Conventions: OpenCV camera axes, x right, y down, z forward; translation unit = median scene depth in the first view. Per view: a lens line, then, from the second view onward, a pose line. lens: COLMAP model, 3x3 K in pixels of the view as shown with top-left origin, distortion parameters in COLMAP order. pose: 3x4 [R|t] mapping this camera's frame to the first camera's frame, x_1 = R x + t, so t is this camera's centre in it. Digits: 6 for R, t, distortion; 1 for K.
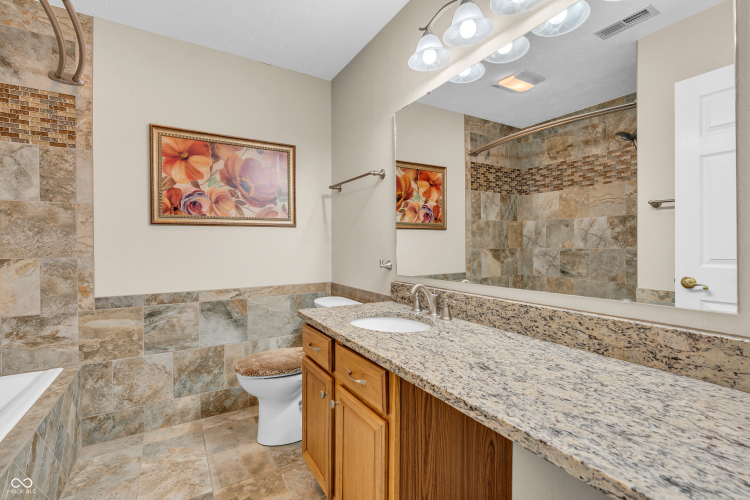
lens RADIAL K [[337.9, 0, 373.5], [0, 337.9, 247.3], [0, 0, 1]] dist [-0.000520, 0.000077]
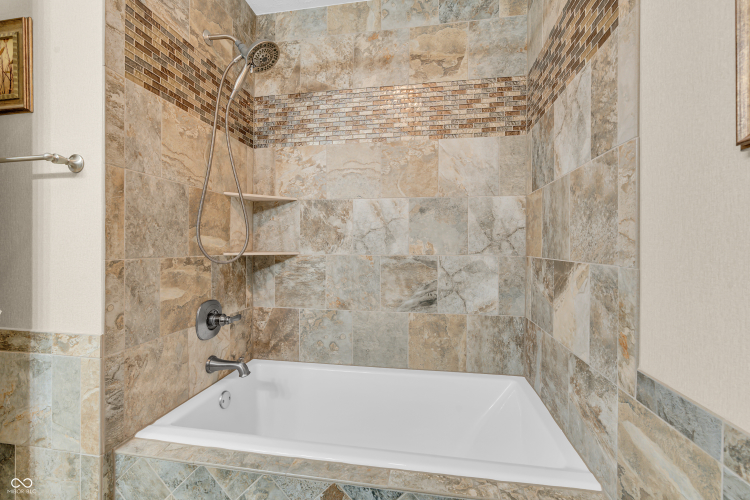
lens RADIAL K [[337.9, 0, 375.3], [0, 337.9, 248.4], [0, 0, 1]] dist [-0.000520, 0.000077]
pose [[-0.655245, 0.009653, -0.755355, -0.320387], [-0.003206, 0.999874, 0.015560, -0.000164], [0.755410, 0.012617, -0.655131, 1.029057]]
